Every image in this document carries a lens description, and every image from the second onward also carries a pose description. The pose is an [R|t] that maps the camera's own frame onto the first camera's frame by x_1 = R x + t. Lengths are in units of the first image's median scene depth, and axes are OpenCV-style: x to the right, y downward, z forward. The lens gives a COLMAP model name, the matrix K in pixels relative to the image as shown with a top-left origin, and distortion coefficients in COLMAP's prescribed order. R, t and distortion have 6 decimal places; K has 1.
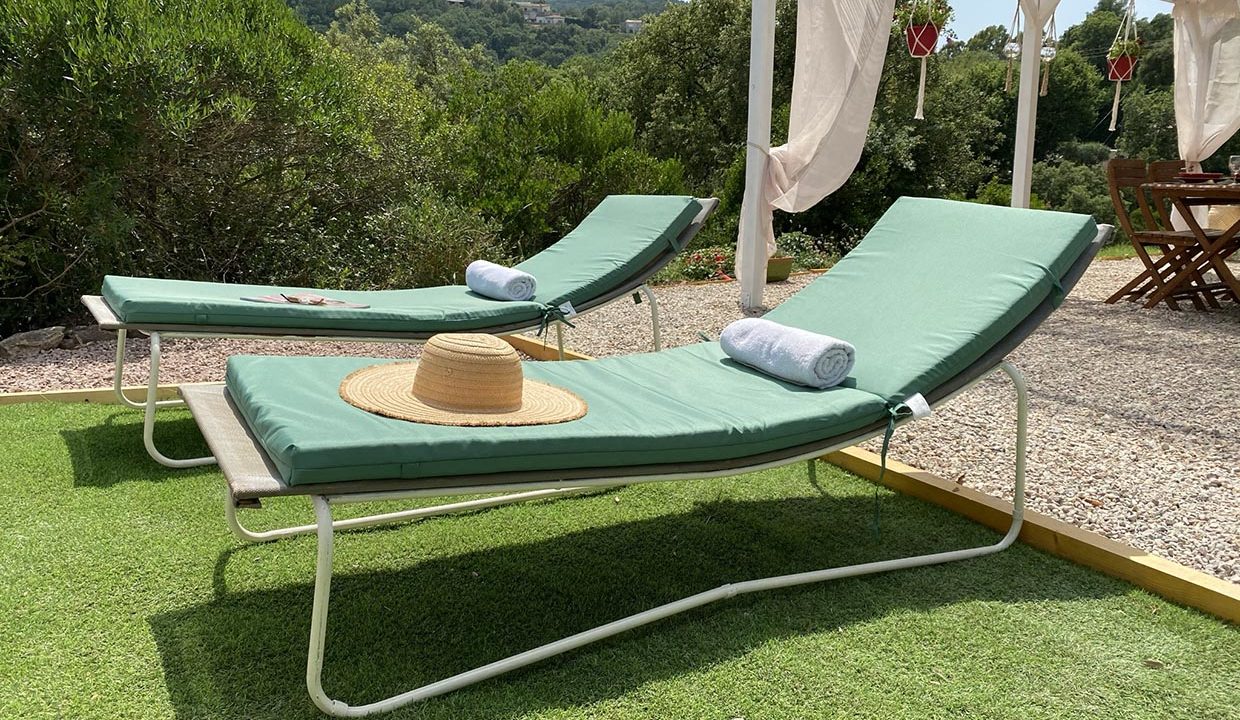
lens RADIAL K [[932.8, 0, 620.0], [0, 932.8, 360.0], [0, 0, 1]] dist [0.013577, 0.003768]
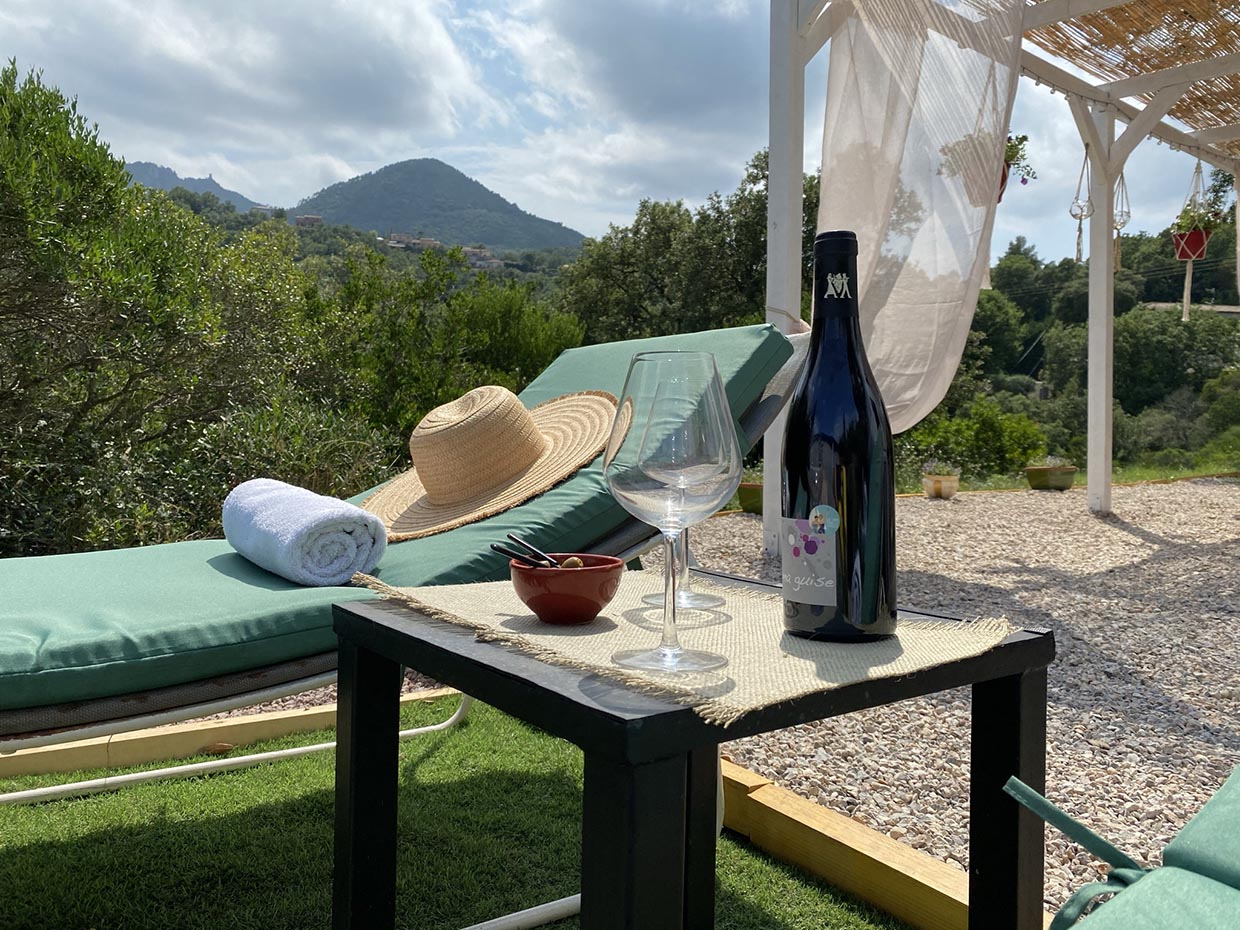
lens RADIAL K [[925.9, 0, 618.0], [0, 925.9, 447.0], [0, 0, 1]] dist [0.039324, -0.058745]
pose [[0.997932, -0.009991, 0.063491, -0.001575], [0.019818, 0.987544, -0.156090, -0.004283], [-0.061141, 0.157026, 0.985700, 0.047001]]
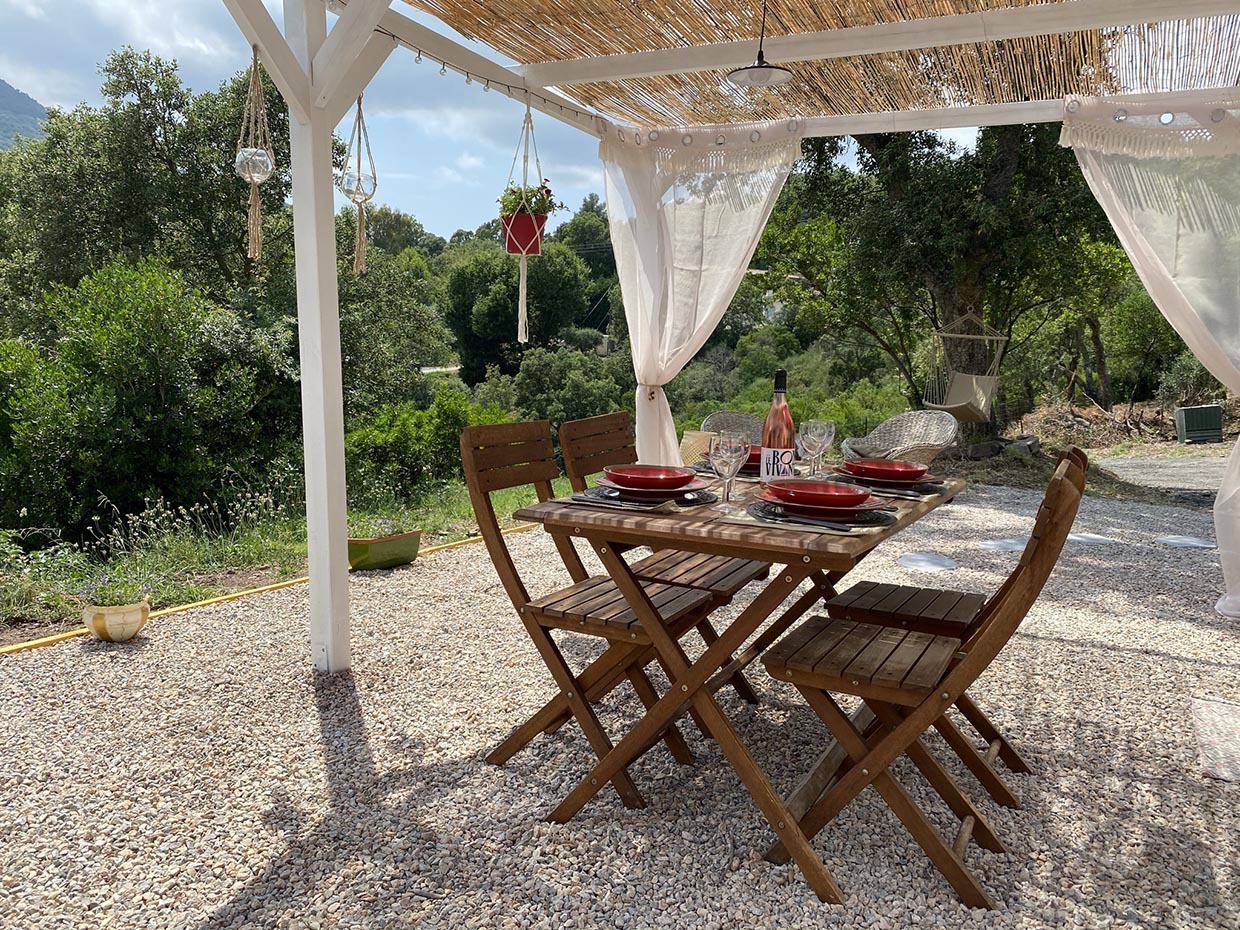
lens RADIAL K [[925.9, 0, 618.0], [0, 925.9, 447.0], [0, 0, 1]] dist [0.039324, -0.058745]
pose [[0.885733, -0.048092, 0.461698, 0.055002], [0.092042, 0.993066, -0.073133, -0.023437], [-0.454979, 0.107272, 0.884017, 0.085078]]
